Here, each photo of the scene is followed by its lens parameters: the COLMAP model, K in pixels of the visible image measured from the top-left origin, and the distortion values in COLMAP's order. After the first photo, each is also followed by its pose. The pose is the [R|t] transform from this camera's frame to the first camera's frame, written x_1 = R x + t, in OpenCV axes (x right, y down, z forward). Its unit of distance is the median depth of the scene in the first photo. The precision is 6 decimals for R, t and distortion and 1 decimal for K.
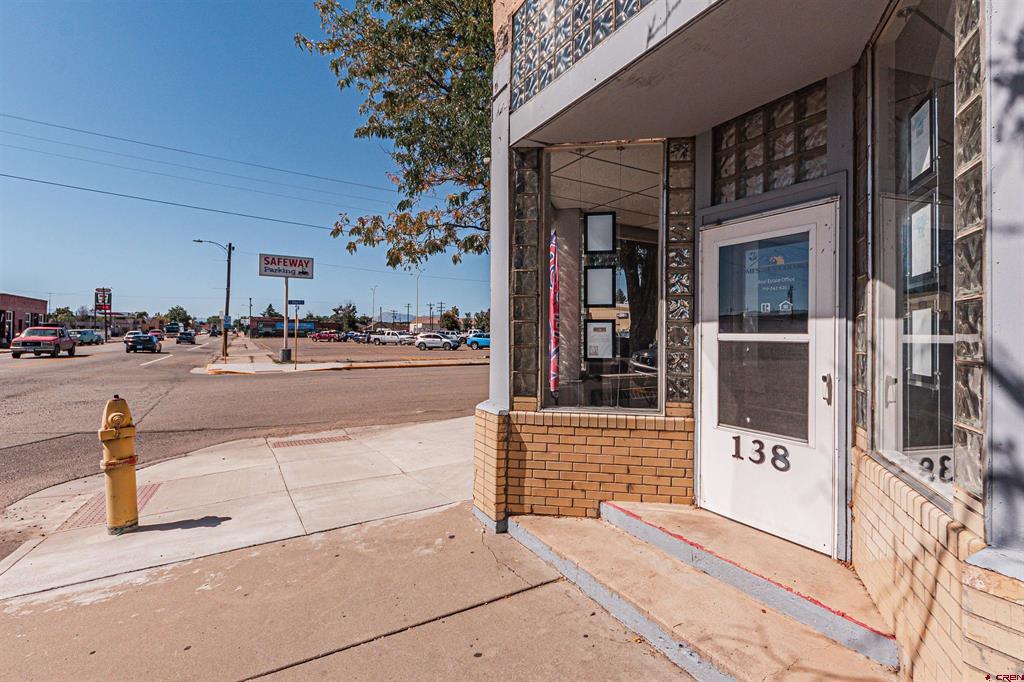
lens RADIAL K [[457.1, 0, 511.4], [0, 457.1, 336.9], [0, 0, 1]] dist [-0.001143, -0.000106]
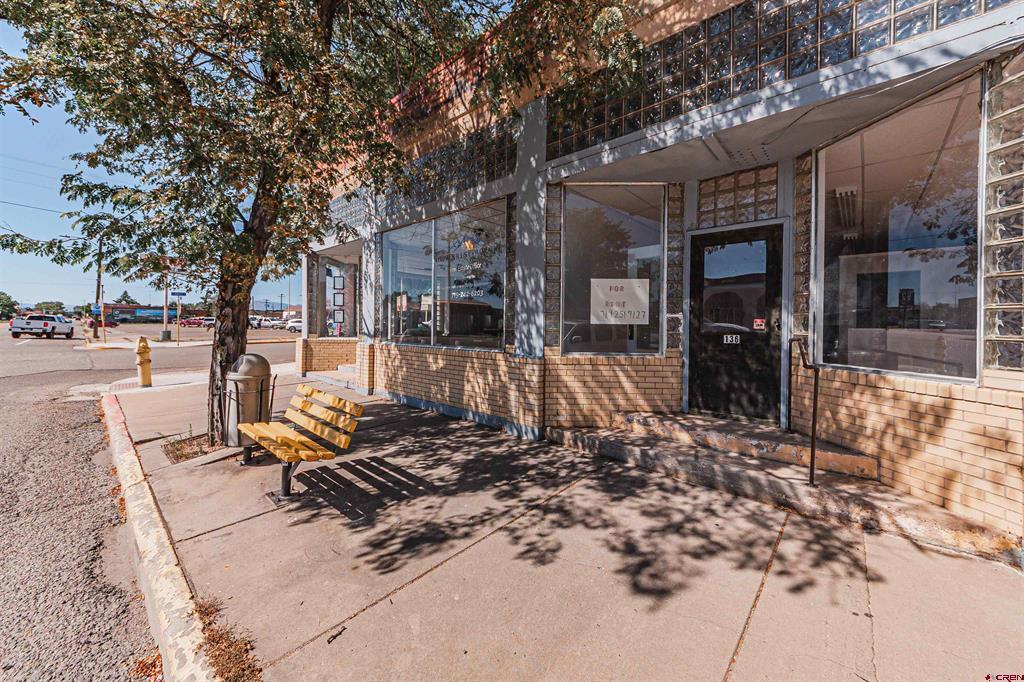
lens RADIAL K [[376.2, 0, 520.9], [0, 376.2, 323.8], [0, 0, 1]] dist [-0.011102, -0.002269]
pose [[0.941172, -0.001200, 0.337927, 0.047472], [0.001308, 0.999999, -0.000094, 0.006009], [-0.337926, 0.000530, 0.941172, -0.178659]]
